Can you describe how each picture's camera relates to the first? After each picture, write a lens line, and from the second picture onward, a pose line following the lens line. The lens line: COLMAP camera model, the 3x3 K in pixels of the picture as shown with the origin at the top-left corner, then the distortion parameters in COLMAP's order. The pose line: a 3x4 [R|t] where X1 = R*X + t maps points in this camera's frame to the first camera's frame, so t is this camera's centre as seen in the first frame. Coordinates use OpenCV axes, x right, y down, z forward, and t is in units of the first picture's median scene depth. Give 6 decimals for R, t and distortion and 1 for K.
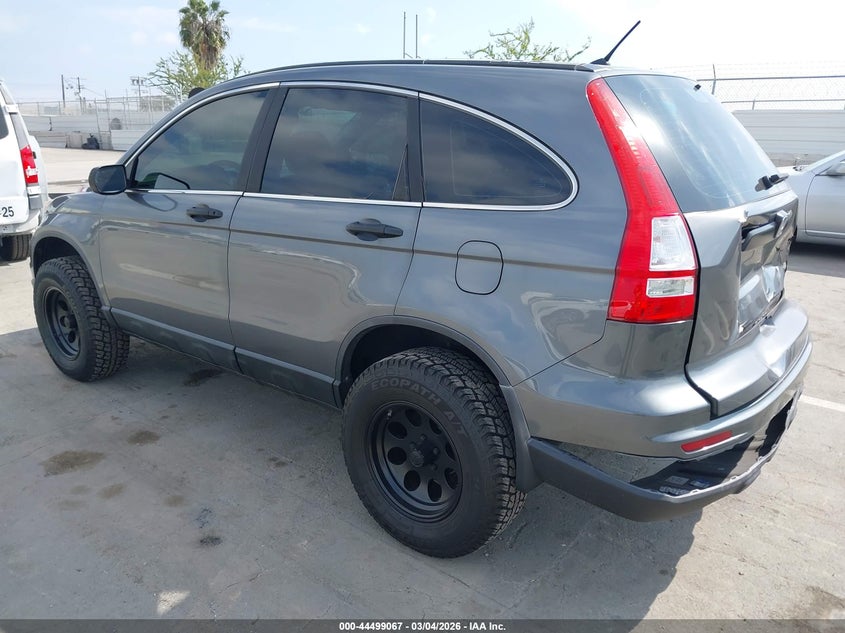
lens RADIAL K [[659.6, 0, 422.5], [0, 659.6, 316.5], [0, 0, 1]] dist [-0.003099, 0.001295]
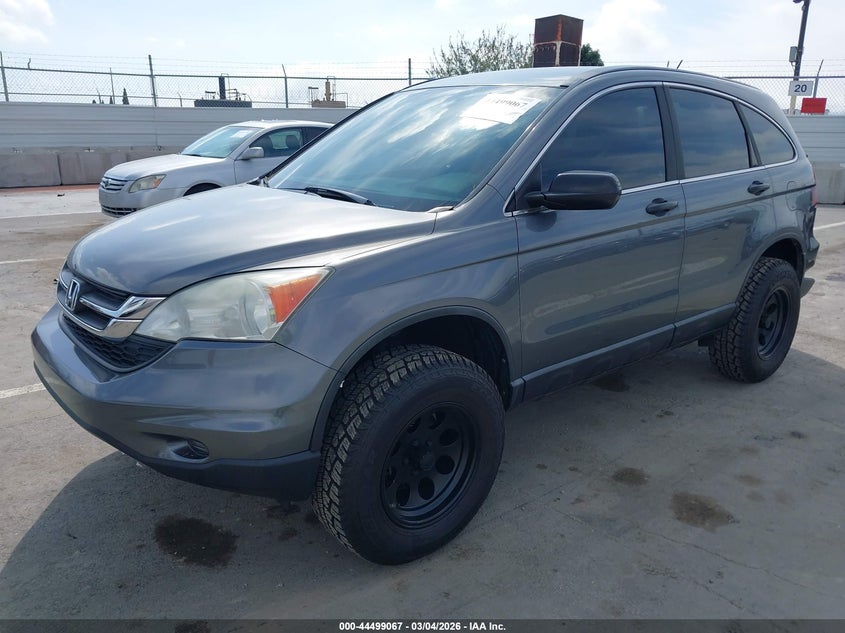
lens RADIAL K [[659.6, 0, 422.5], [0, 659.6, 316.5], [0, 0, 1]] dist [-0.003099, 0.001295]
pose [[0.224568, -0.289916, 0.930332, -1.359591], [0.280737, 0.933487, 0.223134, -0.318592], [-0.933143, 0.211070, 0.291022, 1.042530]]
